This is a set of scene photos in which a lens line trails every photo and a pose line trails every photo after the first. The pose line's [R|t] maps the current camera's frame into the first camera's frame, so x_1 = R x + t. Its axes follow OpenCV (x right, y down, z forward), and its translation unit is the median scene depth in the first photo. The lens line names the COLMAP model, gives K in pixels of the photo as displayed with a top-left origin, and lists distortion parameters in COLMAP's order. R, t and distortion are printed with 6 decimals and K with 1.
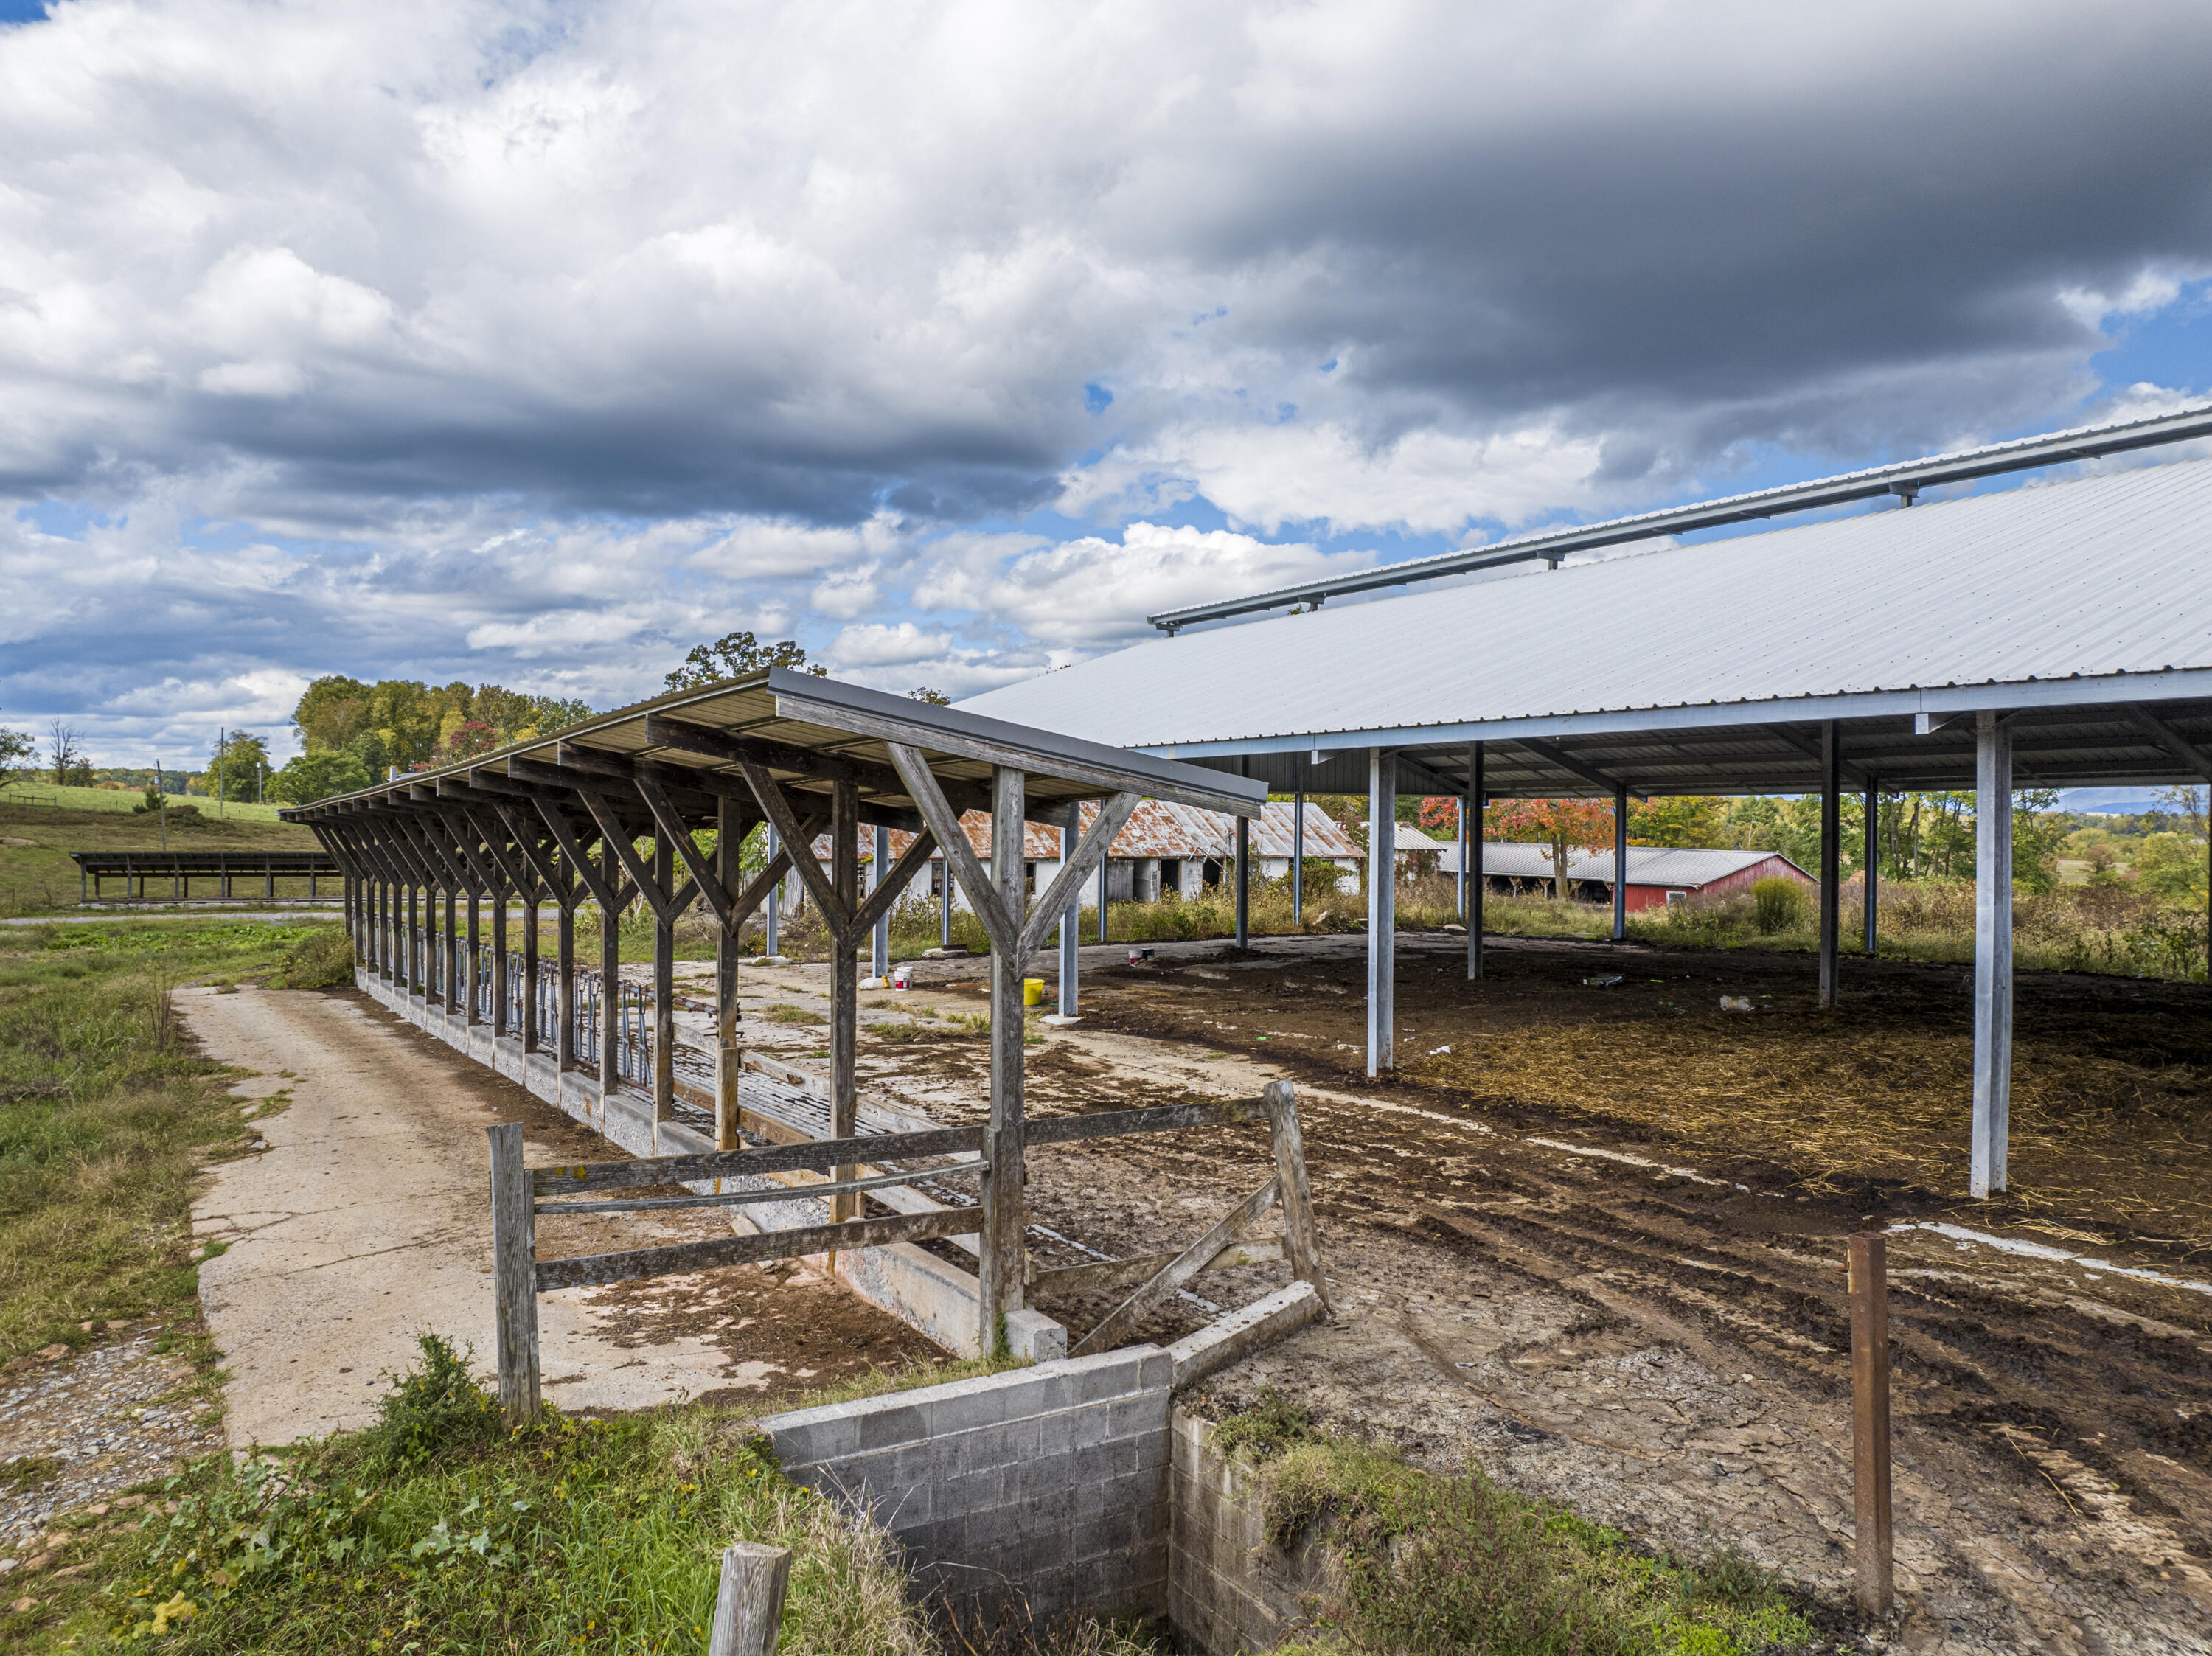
lens RADIAL K [[1544.3, 0, 1114.9], [0, 1544.3, 830.0], [0, 0, 1]] dist [-0.030930, -0.000807]
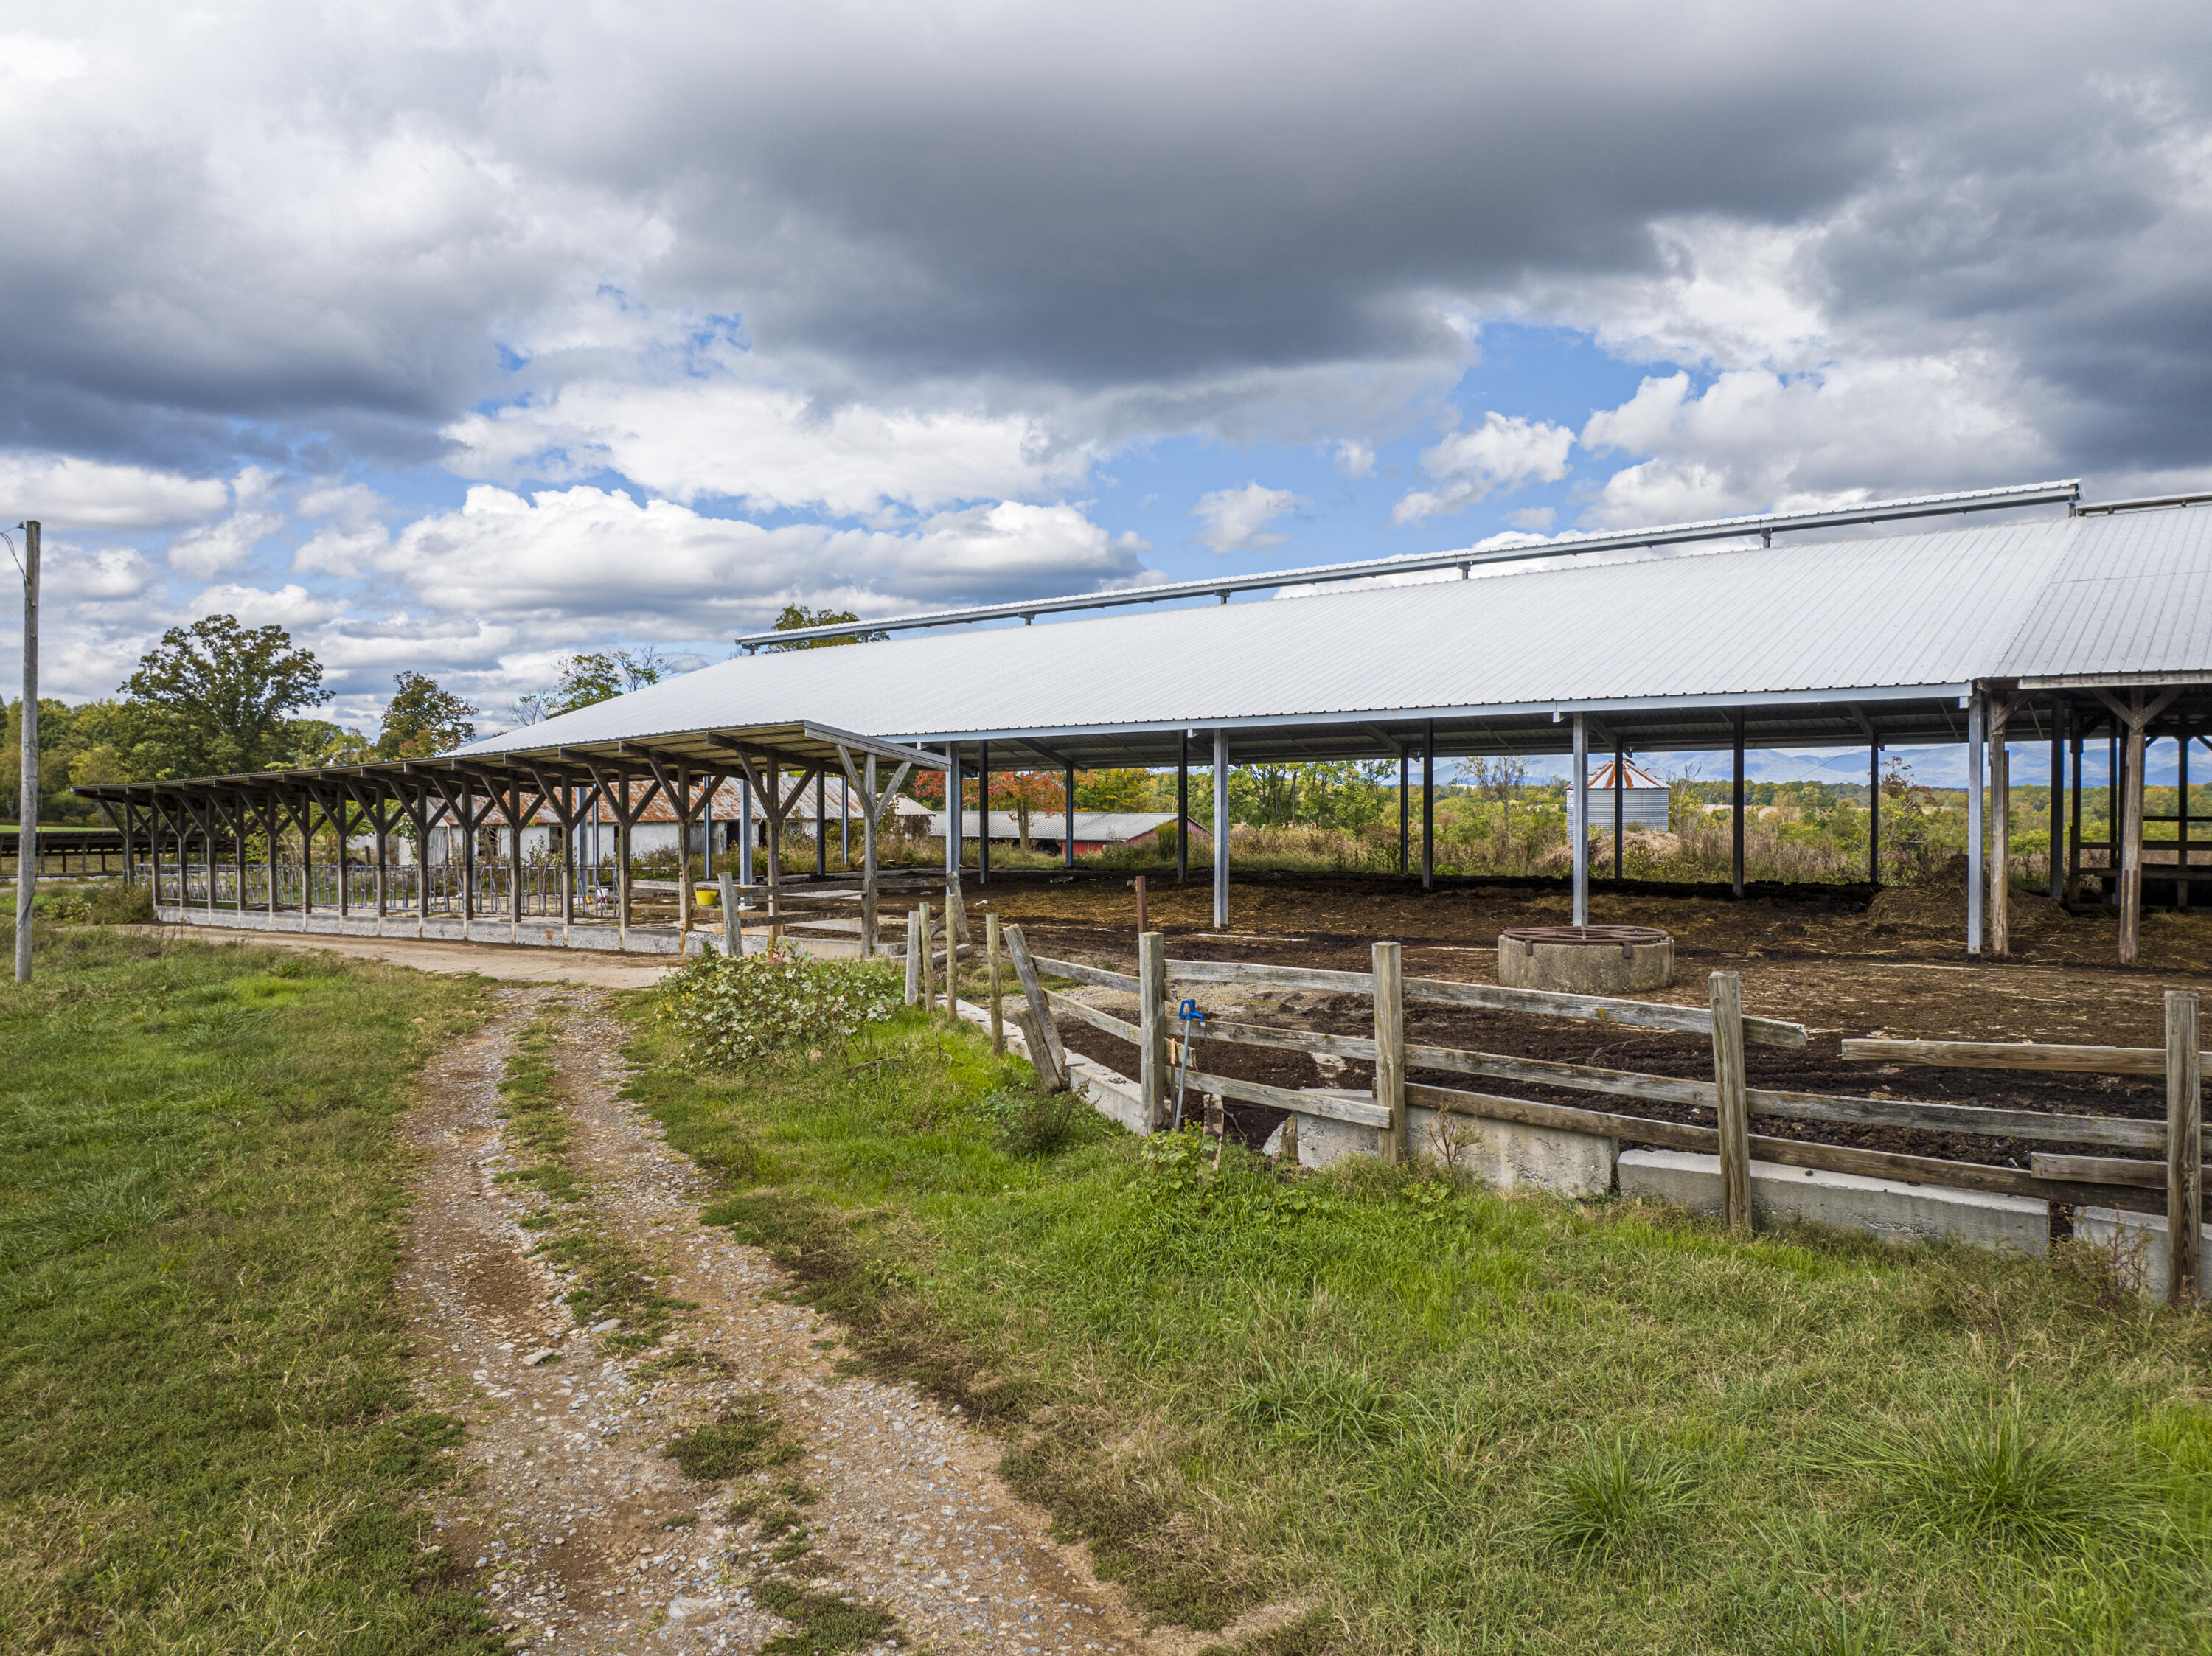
lens RADIAL K [[1579.7, 0, 1106.3], [0, 1579.7, 826.6], [0, 0, 1]] dist [-0.038426, 0.015222]
pose [[0.941666, -0.019258, 0.335996, -0.081008], [0.016123, 0.999797, 0.012119, 0.008479], [-0.336161, -0.005995, 0.941785, -0.239079]]
